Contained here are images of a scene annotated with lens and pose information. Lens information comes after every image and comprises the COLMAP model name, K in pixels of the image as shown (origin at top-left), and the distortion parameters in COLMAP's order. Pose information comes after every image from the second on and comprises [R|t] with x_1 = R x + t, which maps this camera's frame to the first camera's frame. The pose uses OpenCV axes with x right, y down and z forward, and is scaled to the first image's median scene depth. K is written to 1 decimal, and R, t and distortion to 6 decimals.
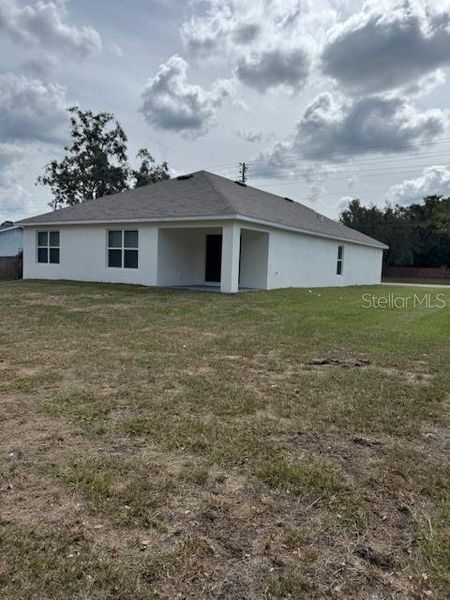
lens RADIAL K [[444.0, 0, 225.0], [0, 444.0, 300.0], [0, 0, 1]] dist [0.029307, 0.001565]
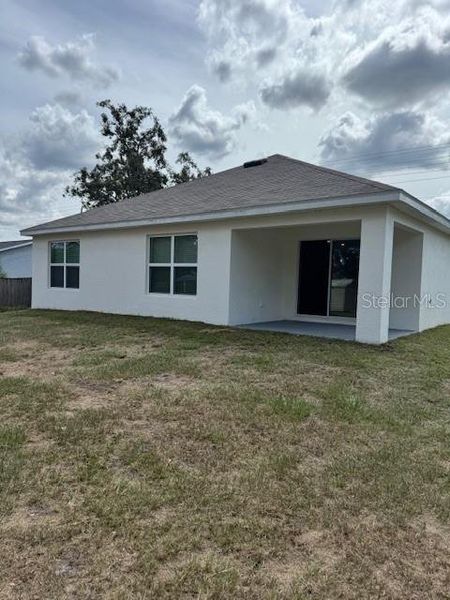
lens RADIAL K [[444.0, 0, 225.0], [0, 444.0, 300.0], [0, 0, 1]] dist [0.029307, 0.001565]
pose [[0.997488, -0.008457, -0.070331, -0.053090], [0.005619, 0.999166, -0.040449, -0.018588], [0.070615, 0.039953, 0.996703, 0.179992]]
